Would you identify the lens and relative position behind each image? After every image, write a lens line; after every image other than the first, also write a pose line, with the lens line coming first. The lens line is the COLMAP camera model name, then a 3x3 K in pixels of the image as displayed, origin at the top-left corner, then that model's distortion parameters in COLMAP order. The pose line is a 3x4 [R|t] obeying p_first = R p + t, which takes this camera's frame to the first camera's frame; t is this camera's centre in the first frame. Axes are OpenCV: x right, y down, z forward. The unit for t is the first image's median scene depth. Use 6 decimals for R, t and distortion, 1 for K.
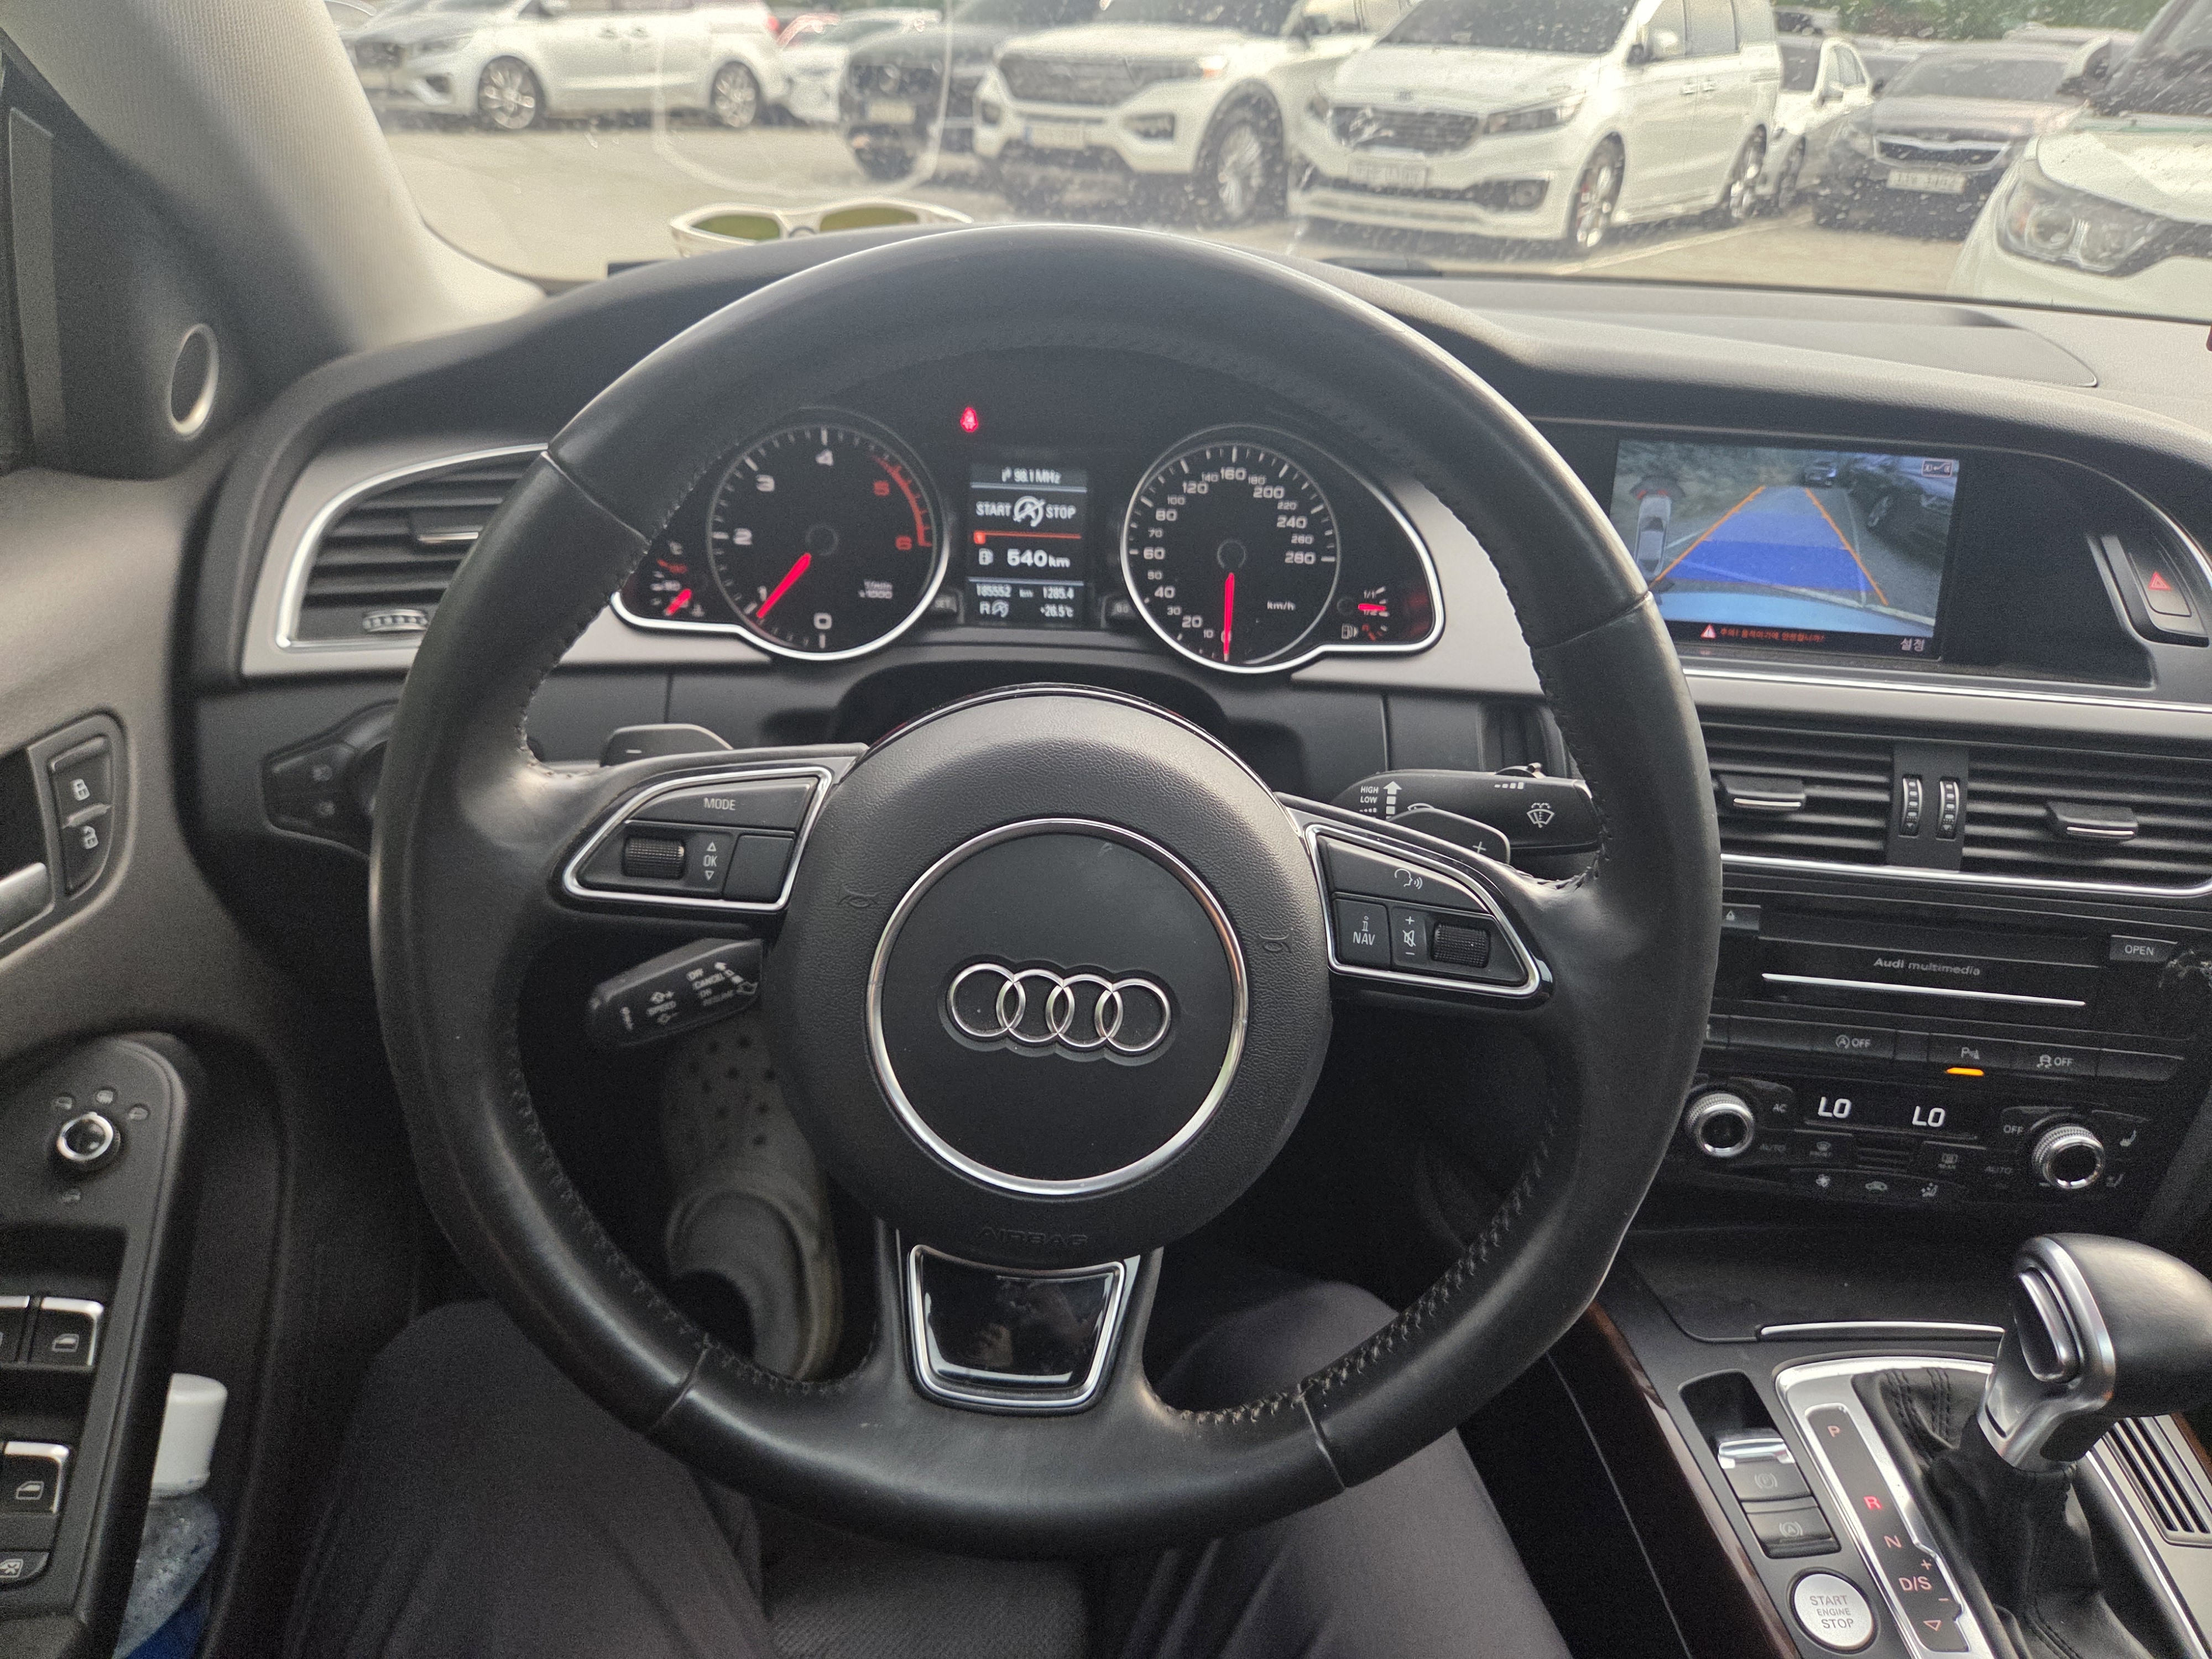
lens RADIAL K [[1536.6, 0, 1093.3], [0, 1536.6, 830.3], [0, 0, 1]] dist [0.049601, -0.047174]
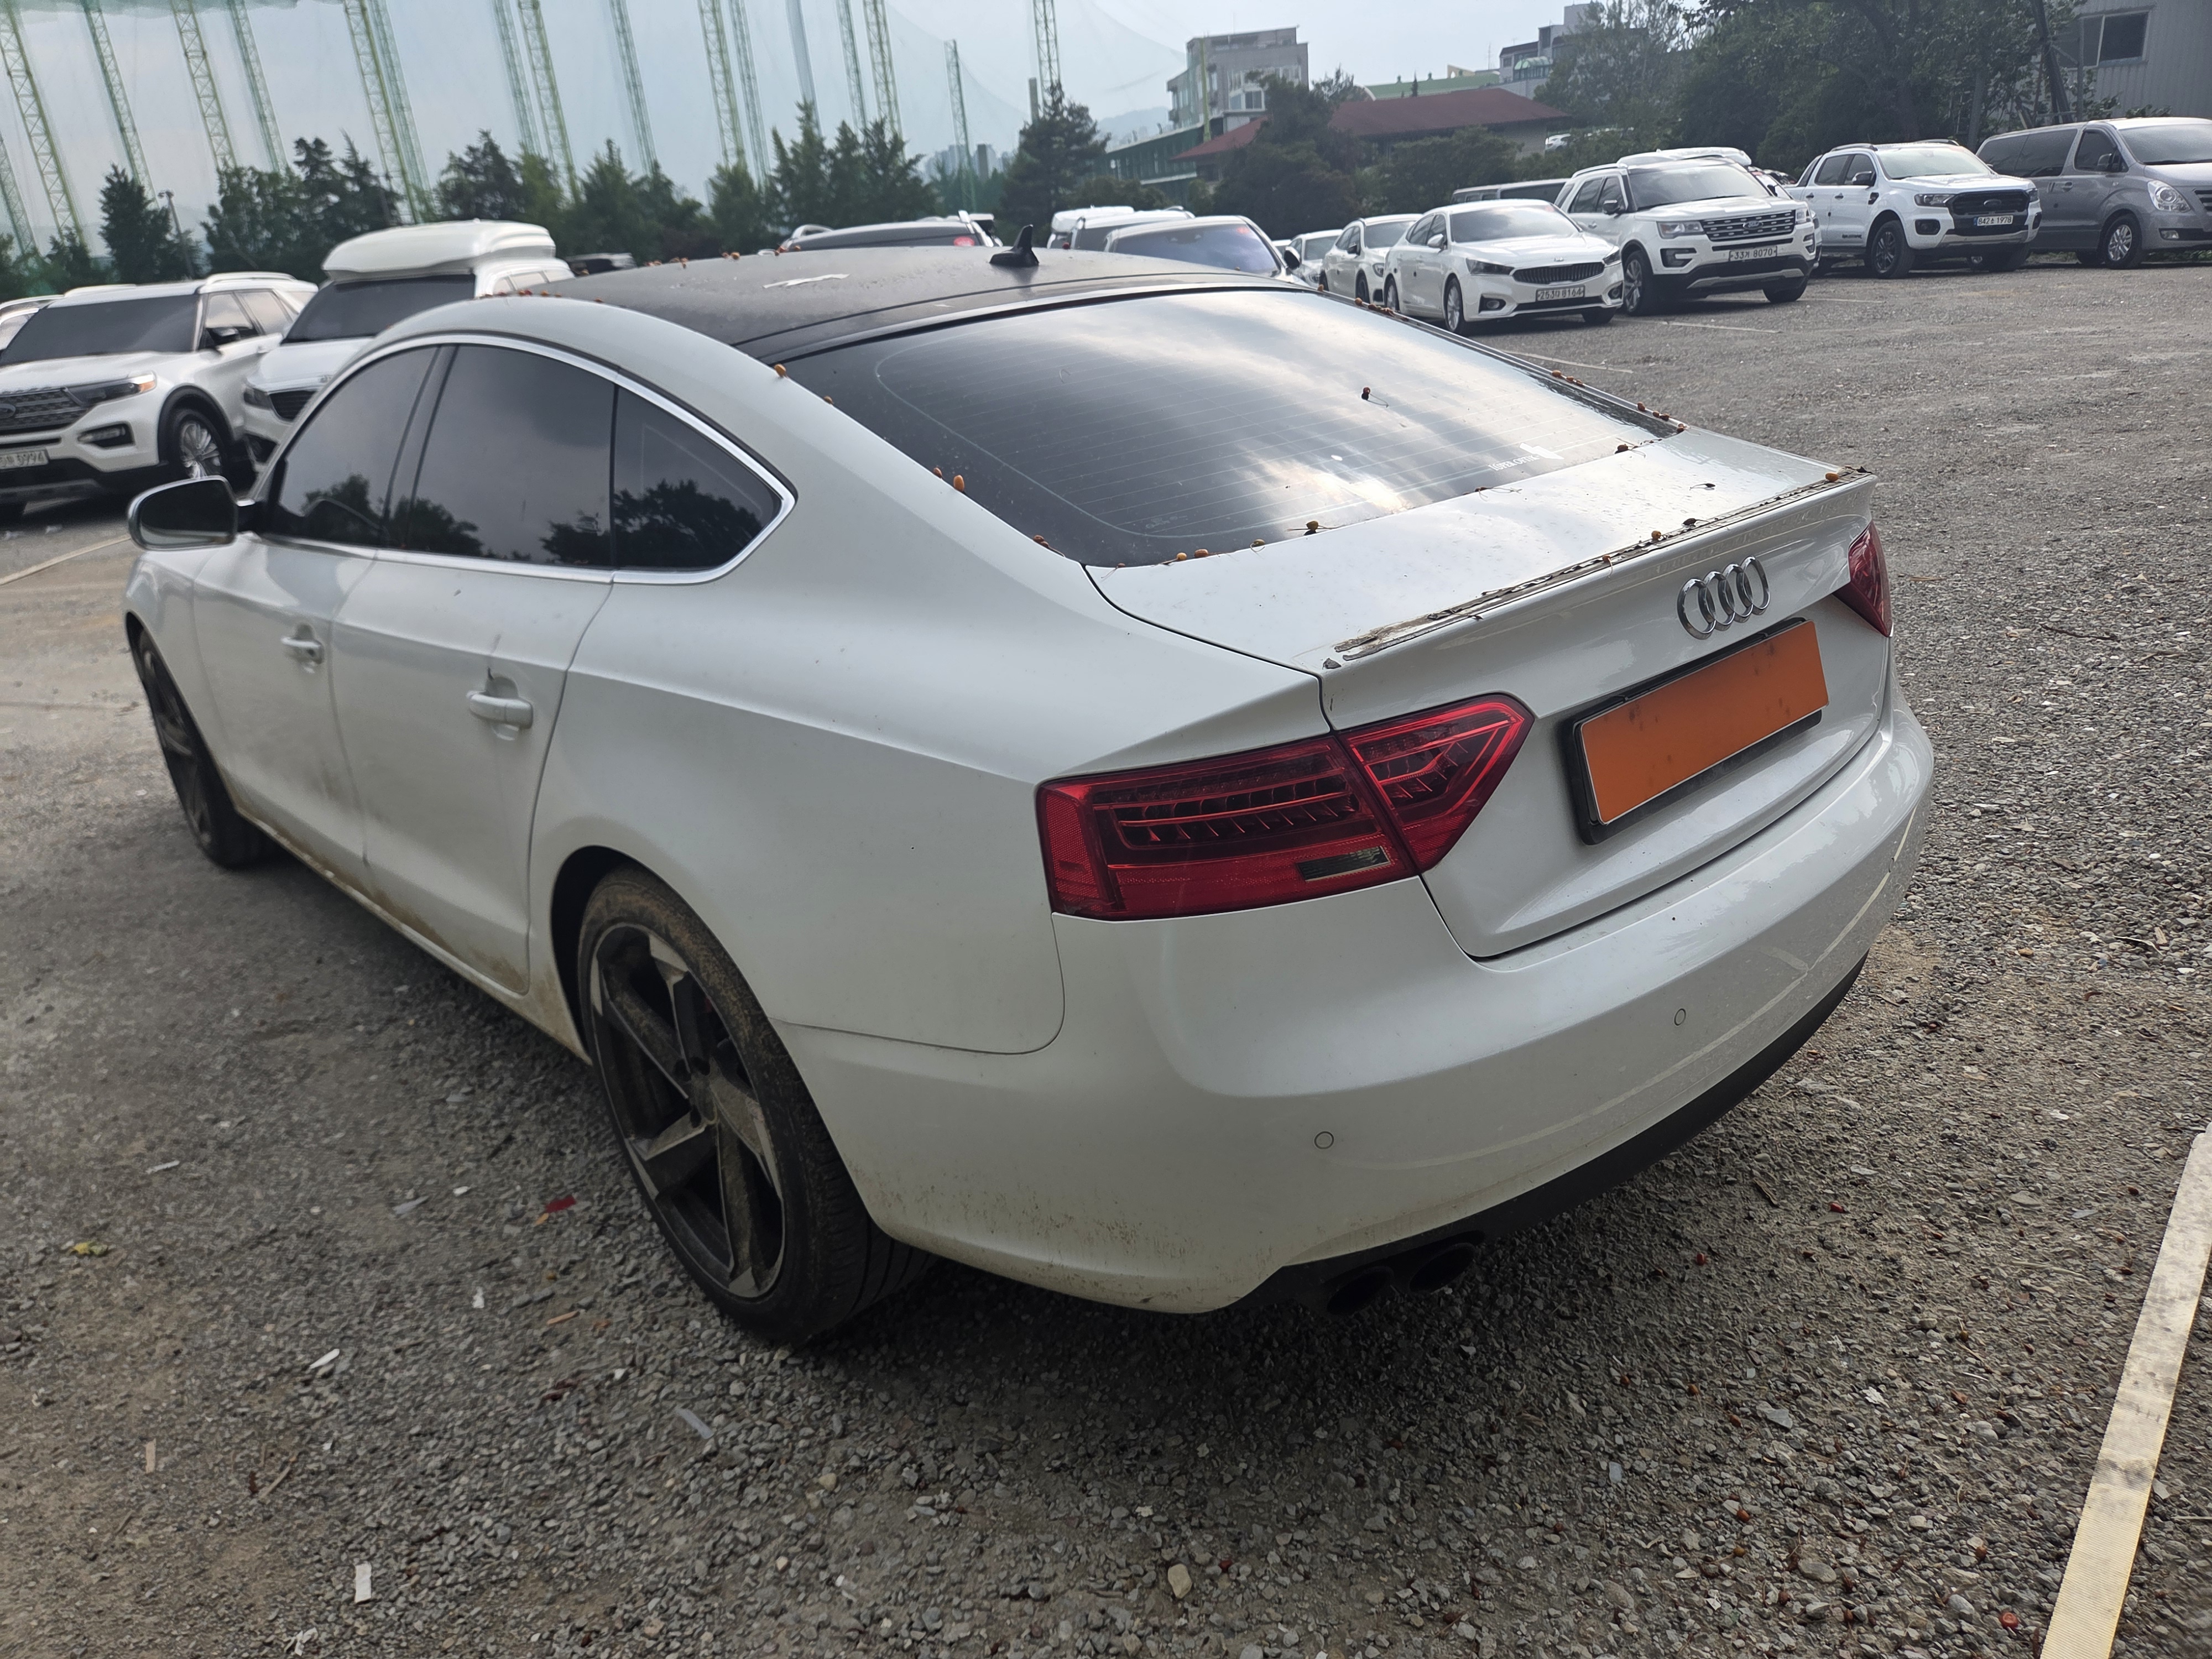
lens RADIAL K [[1501.2, 0, 1101.5], [0, 1501.2, 818.7], [0, 0, 1]] dist [0.062704, -0.060635]
pose [[0.762676, -0.325779, 0.558743, -2.368651], [0.394640, 0.918831, -0.002947, 2.141310], [-0.512430, 0.222750, 0.829335, -5.310580]]
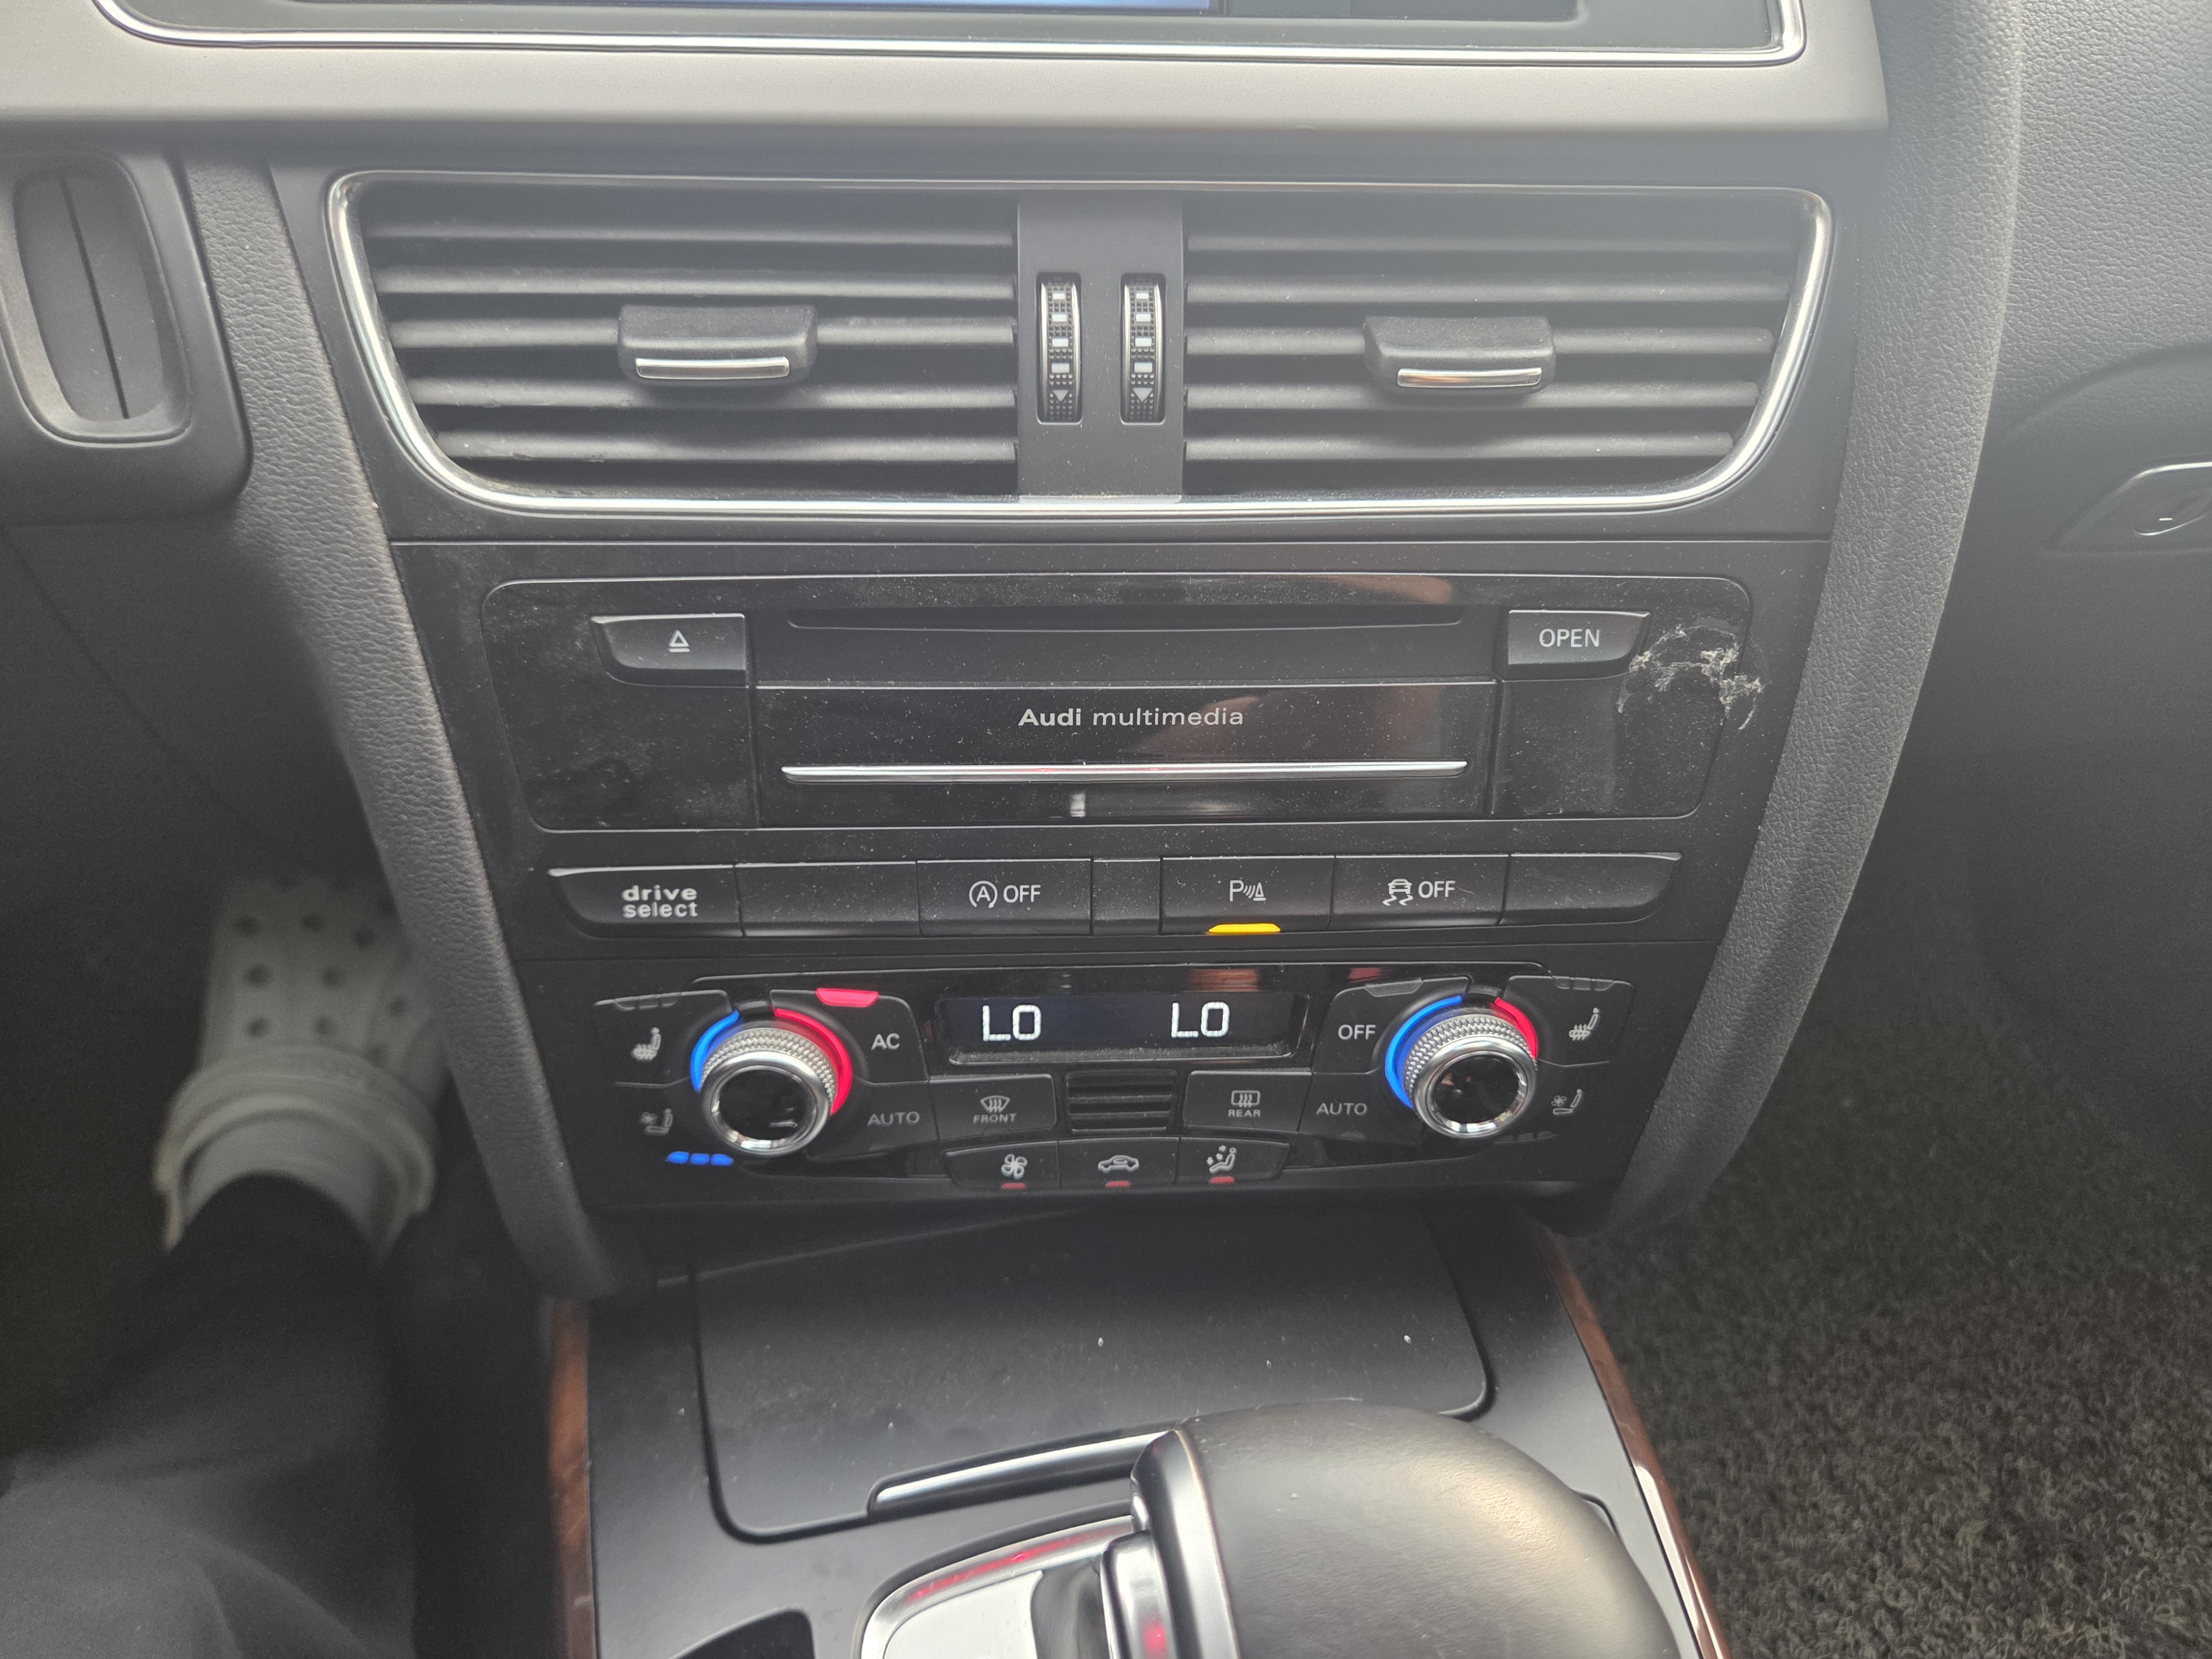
lens RADIAL K [[1536.6, 0, 1093.3], [0, 1536.6, 830.3], [0, 0, 1]] dist [0.049601, -0.047174]
pose [[0.989944, -0.101476, 0.098554, 0.435995], [0.085666, 0.984479, 0.153176, 0.046288], [-0.112568, -0.143193, 0.983272, 0.506942]]
